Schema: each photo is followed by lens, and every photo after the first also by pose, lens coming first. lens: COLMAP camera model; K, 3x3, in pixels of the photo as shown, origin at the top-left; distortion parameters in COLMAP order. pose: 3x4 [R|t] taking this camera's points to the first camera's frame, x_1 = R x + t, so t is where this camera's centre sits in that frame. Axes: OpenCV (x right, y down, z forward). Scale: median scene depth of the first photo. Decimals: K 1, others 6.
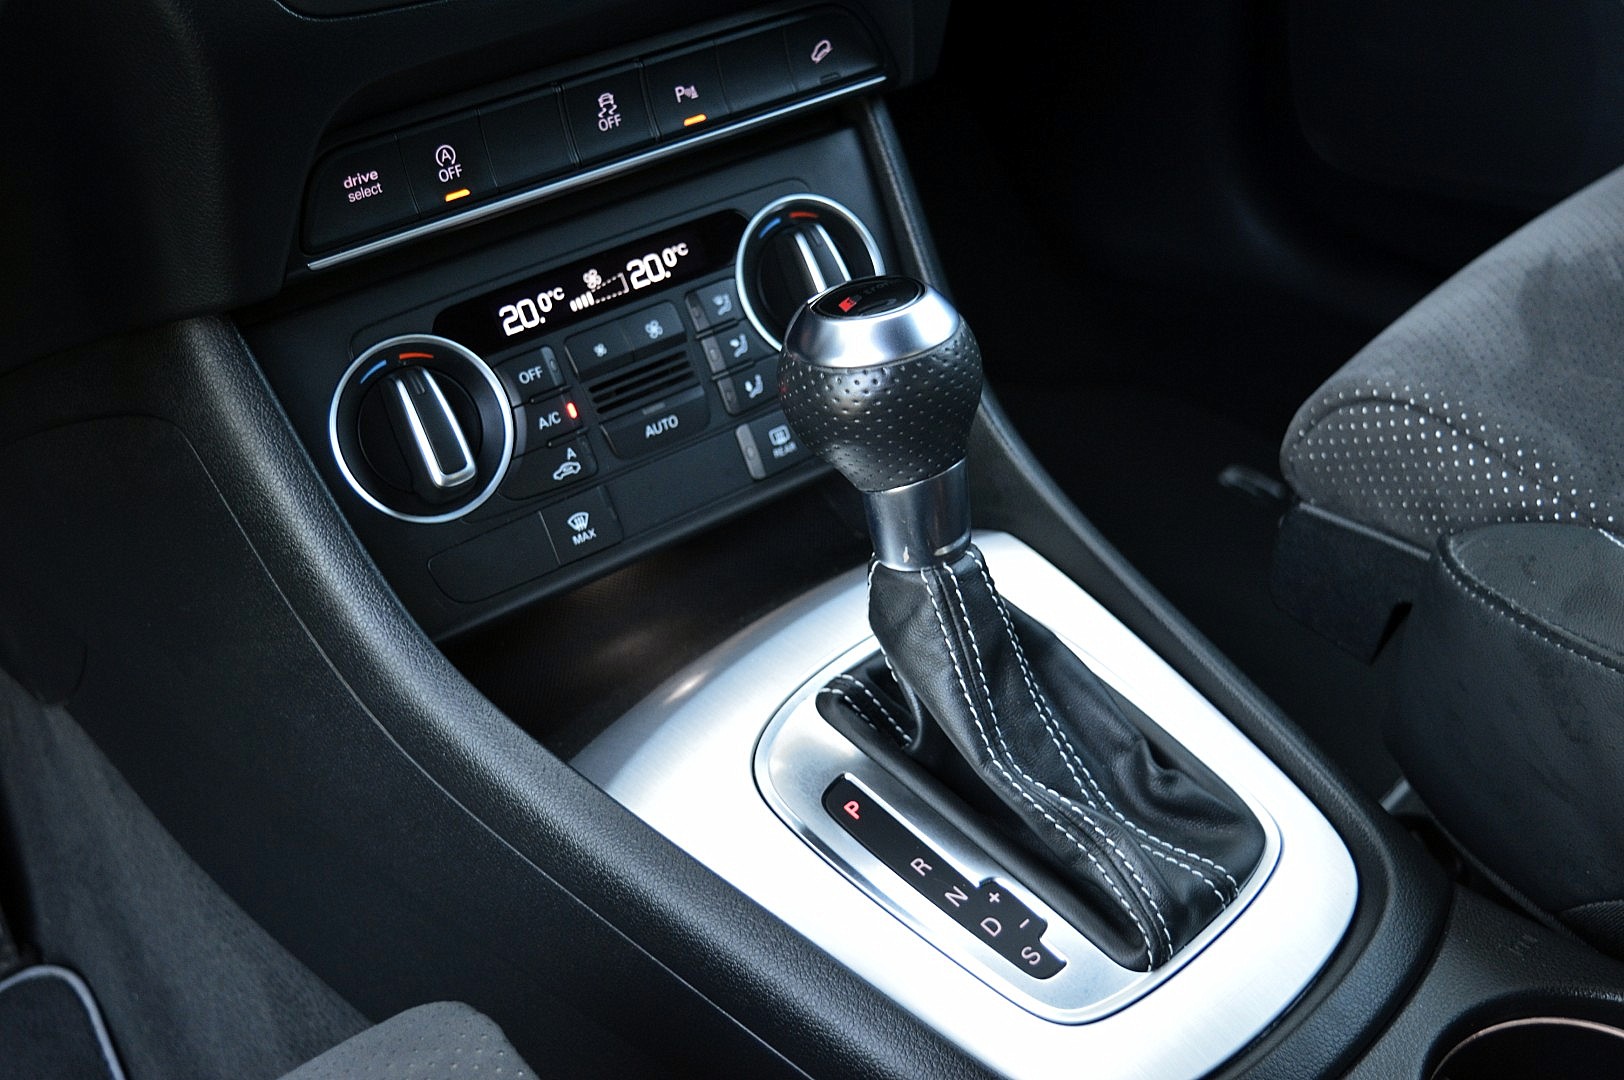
lens RADIAL K [[1932.8, 0, 817.9], [0, 1932.8, 530.1], [0, 0, 1]] dist [-0.022300, 0.000000]
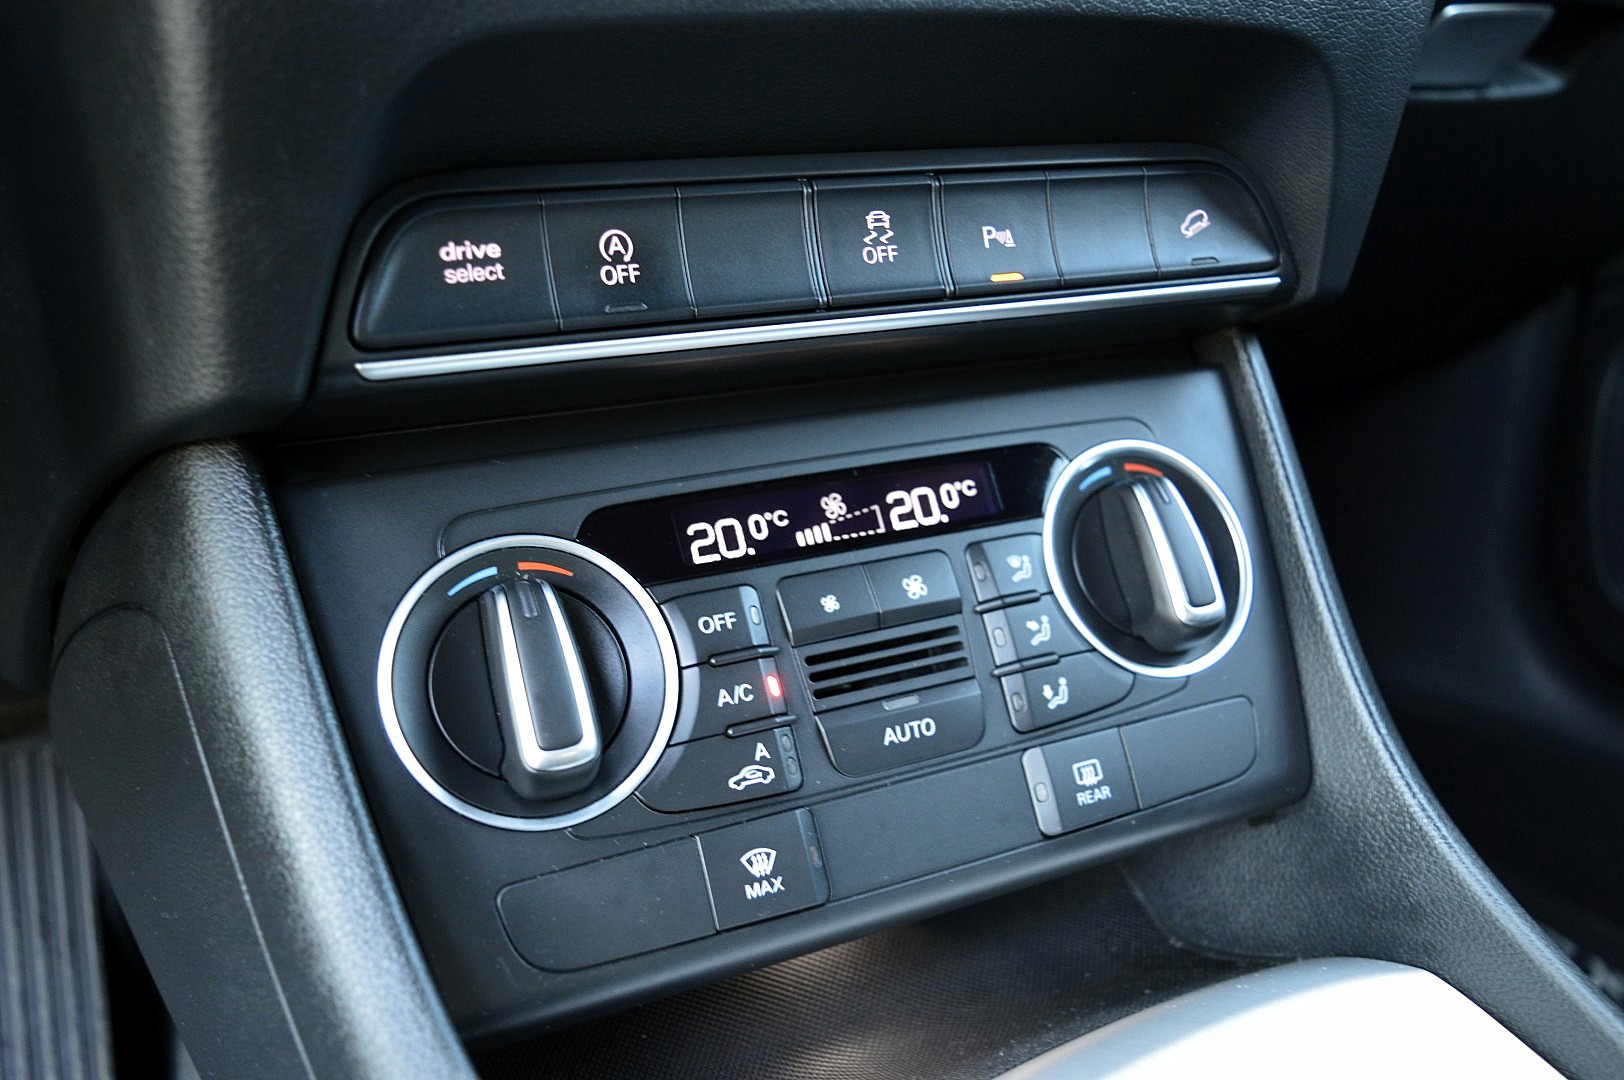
lens RADIAL K [[1366.9, 0, 810.7], [0, 1366.9, 527.9], [0, 0, 1]] dist [-0.037949, 0.006205]
pose [[0.978291, 0.082402, -0.190151, -0.032657], [-0.131081, 0.956727, -0.259790, 0.004570], [0.160516, 0.279075, 0.946759, 0.555825]]
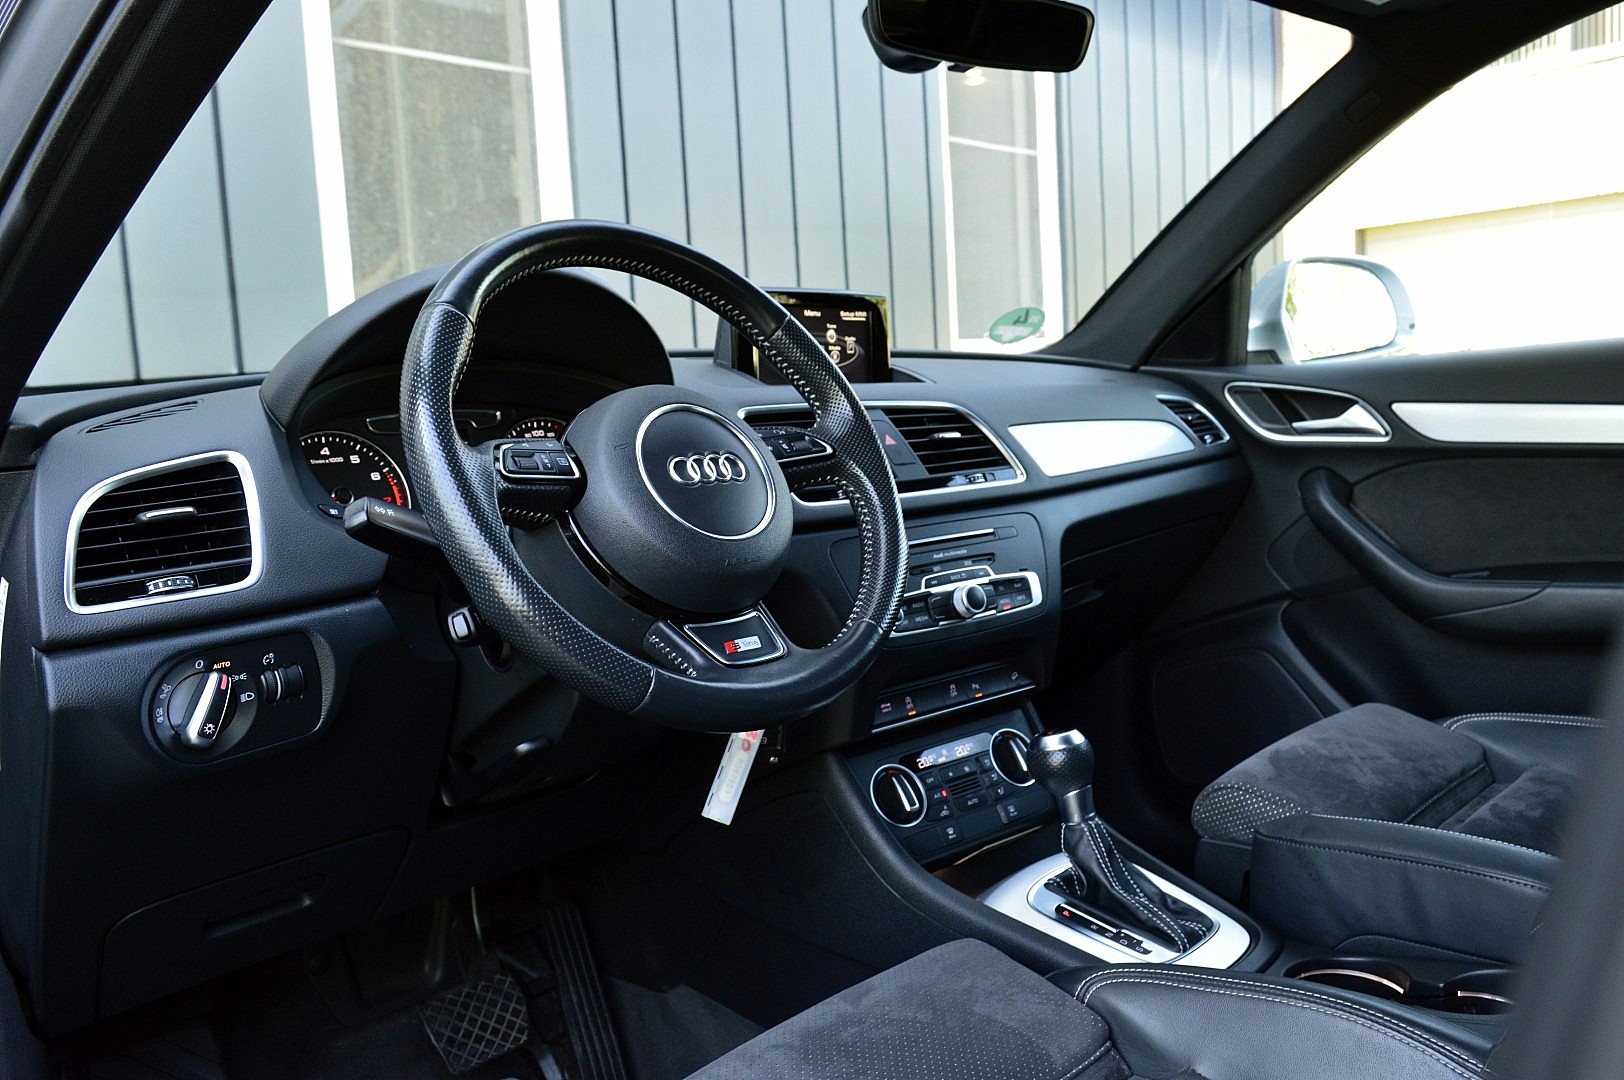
lens RADIAL K [[1219.2, 0, 812.7], [0, 1219.2, 544.8], [0, 0, 1]] dist [-0.040586, -0.001196]
pose [[0.999282, -0.037881, -0.000745, -0.306804], [0.032968, 0.879018, -0.475647, 0.465485], [0.018673, 0.475281, 0.879636, -0.762554]]
